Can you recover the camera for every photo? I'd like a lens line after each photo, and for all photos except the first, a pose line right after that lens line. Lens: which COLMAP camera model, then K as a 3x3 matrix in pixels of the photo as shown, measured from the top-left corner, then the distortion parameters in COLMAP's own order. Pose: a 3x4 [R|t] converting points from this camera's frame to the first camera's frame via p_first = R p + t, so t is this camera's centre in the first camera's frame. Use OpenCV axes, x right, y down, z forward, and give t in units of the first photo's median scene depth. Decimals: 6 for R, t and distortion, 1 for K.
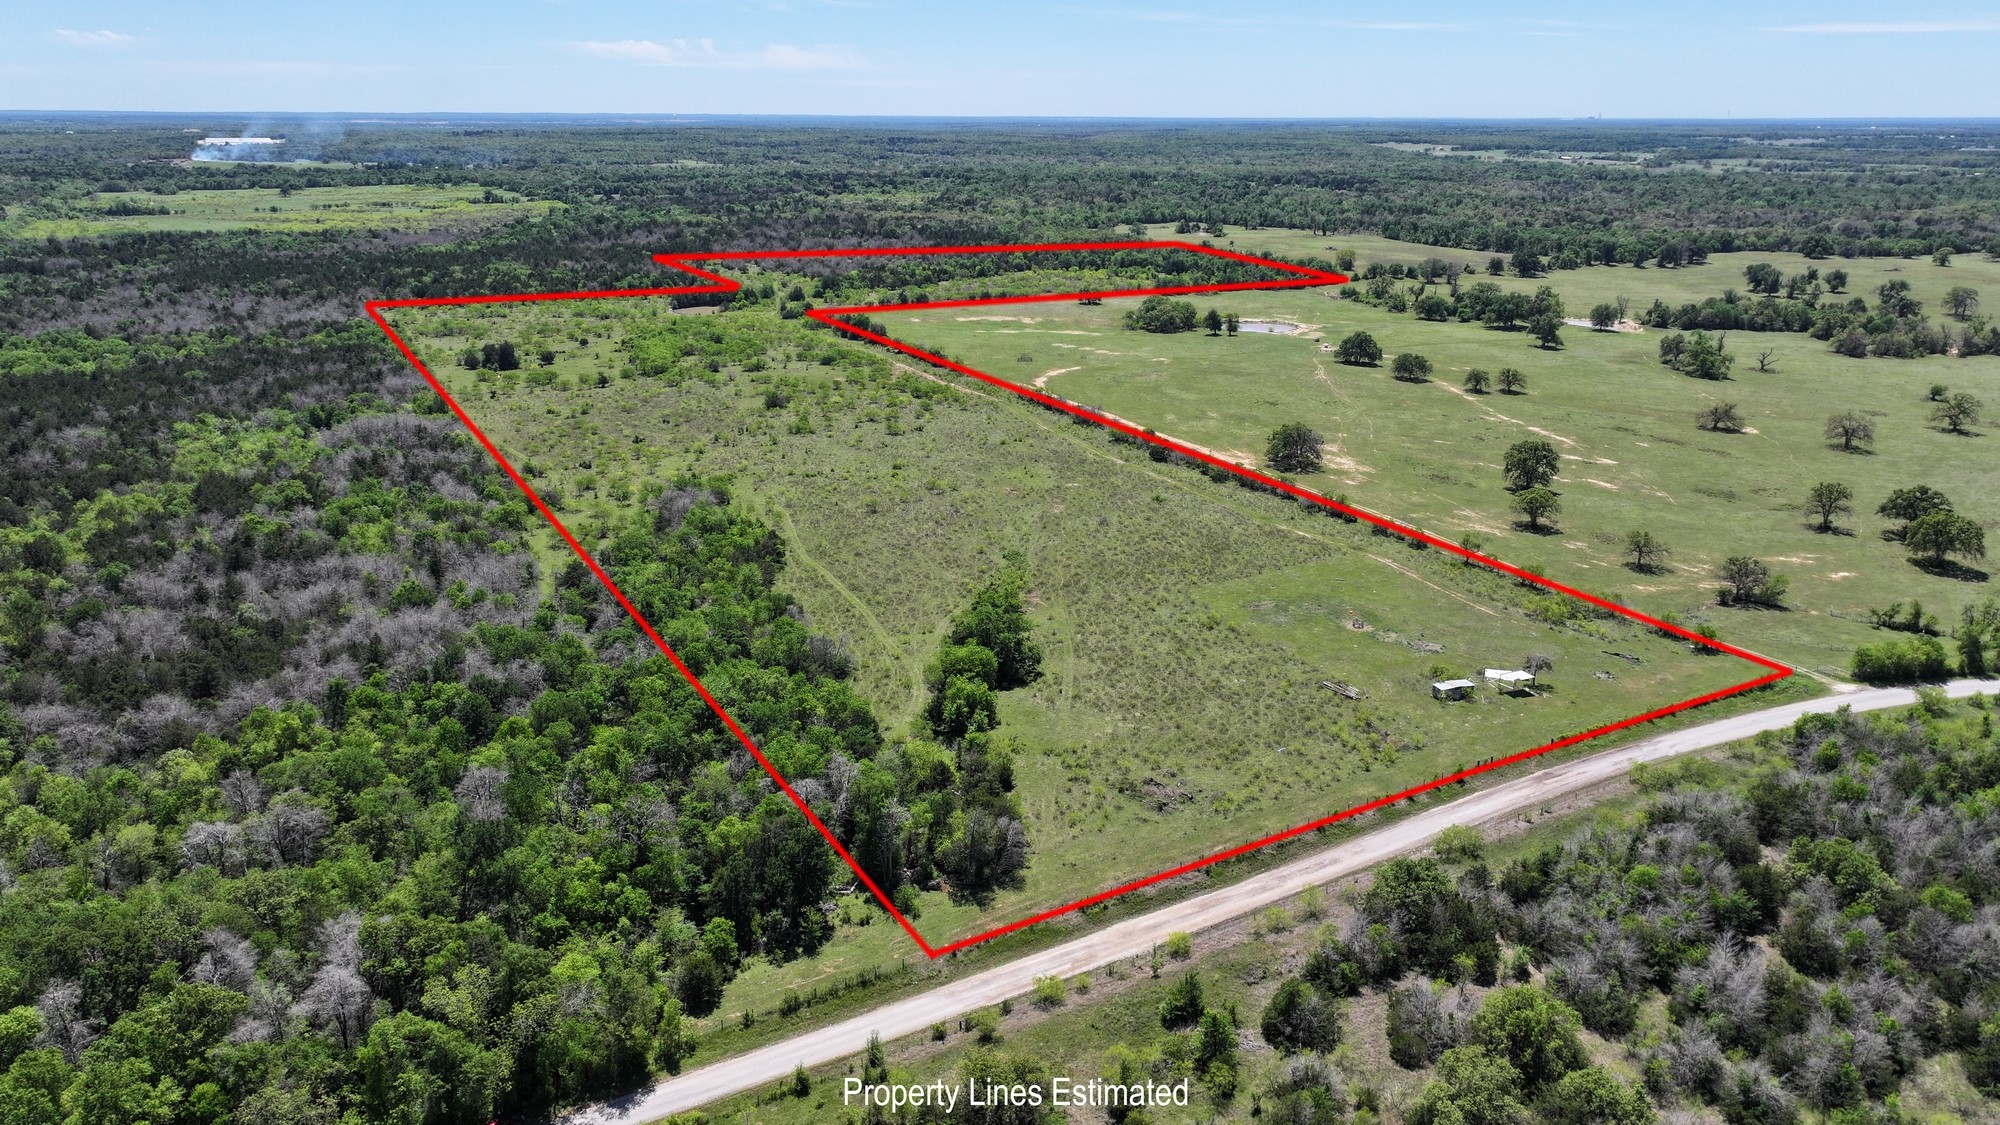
lens RADIAL K [[1382.2, 0, 1000.0], [0, 1382.2, 562.5], [0, 0, 1]] dist [0.004790, 0.002005]
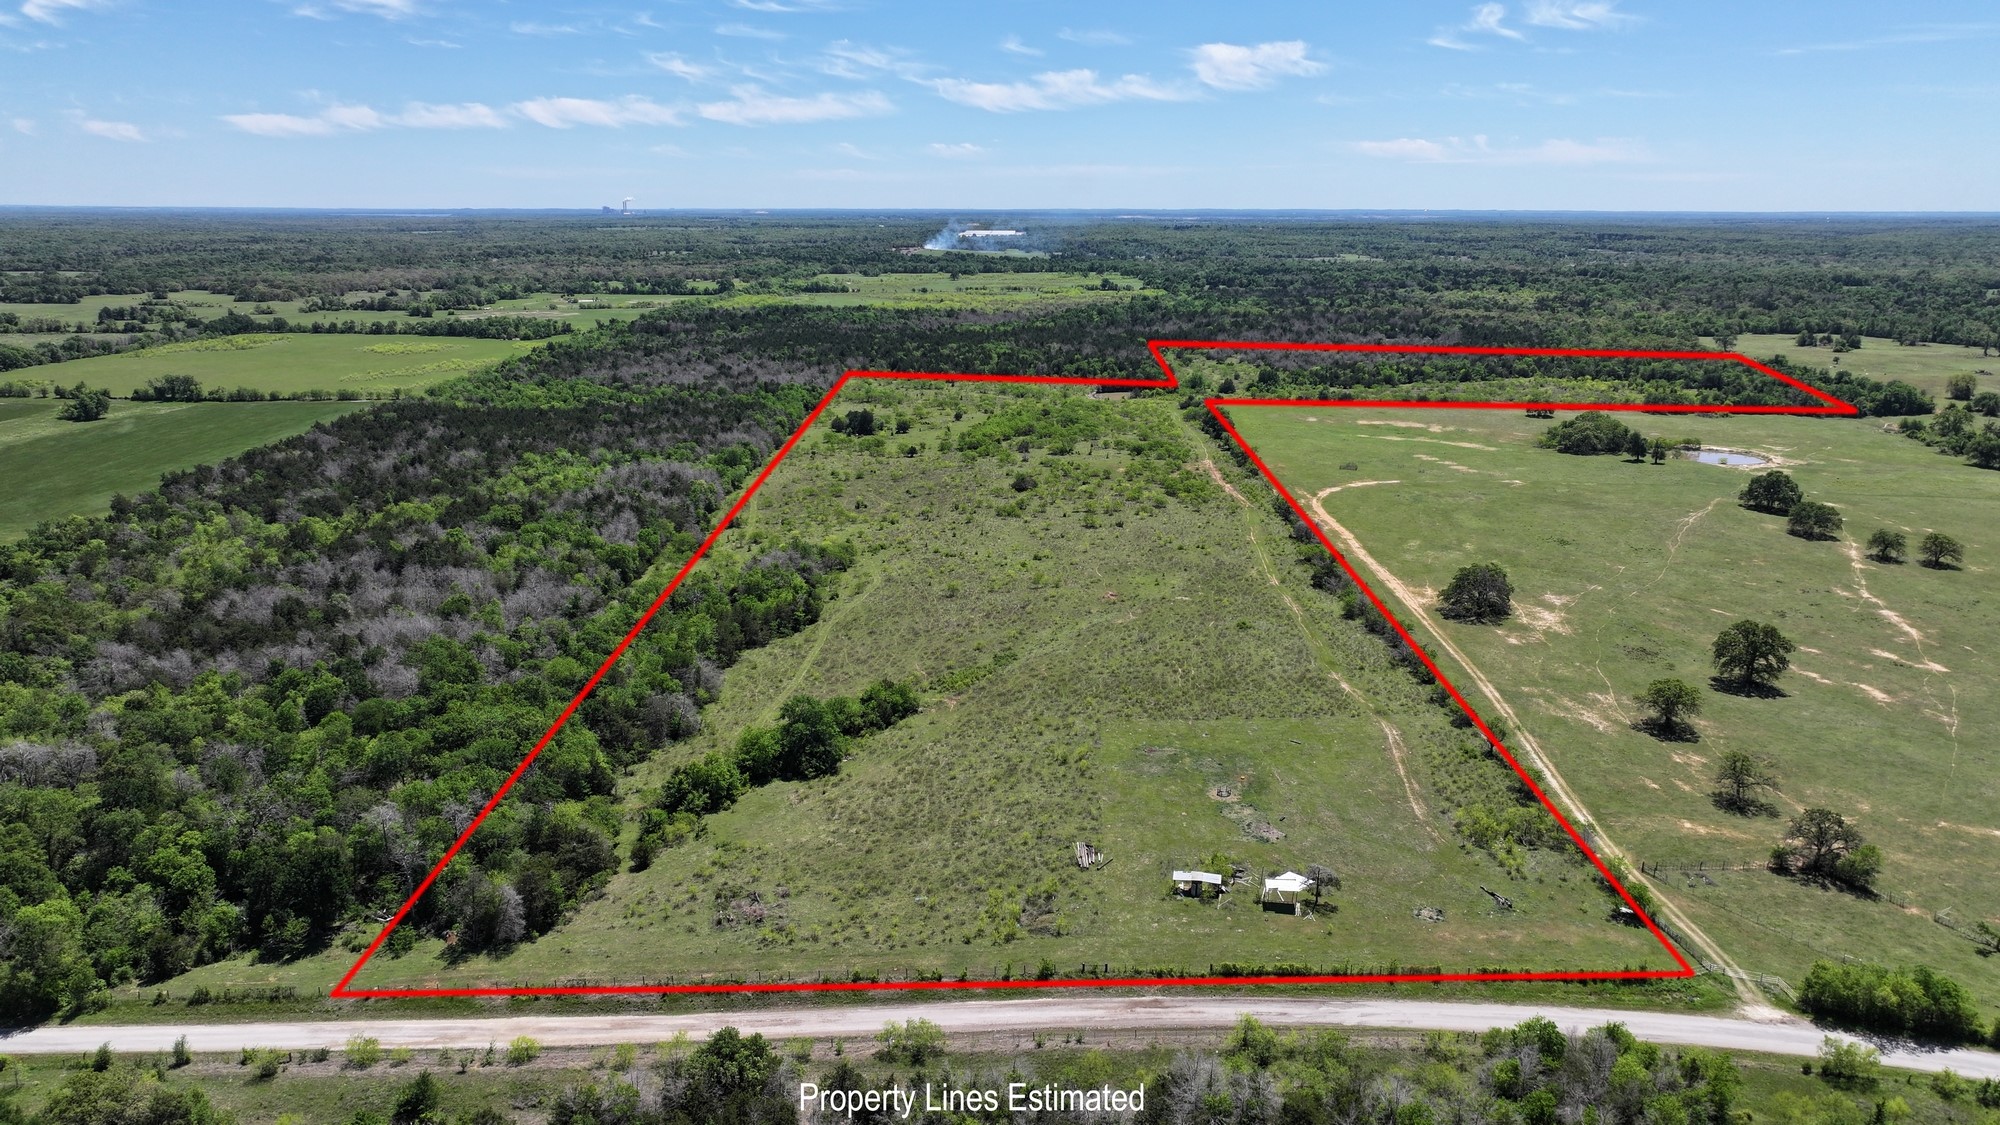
lens RADIAL K [[1382.2, 0, 1000.0], [0, 1382.2, 562.5], [0, 0, 1]] dist [0.004790, 0.002005]
pose [[0.873371, 0.120261, -0.471976, 0.279051], [-0.150121, 0.988327, -0.025964, -0.027761], [0.463344, 0.093529, 0.881229, 0.092798]]
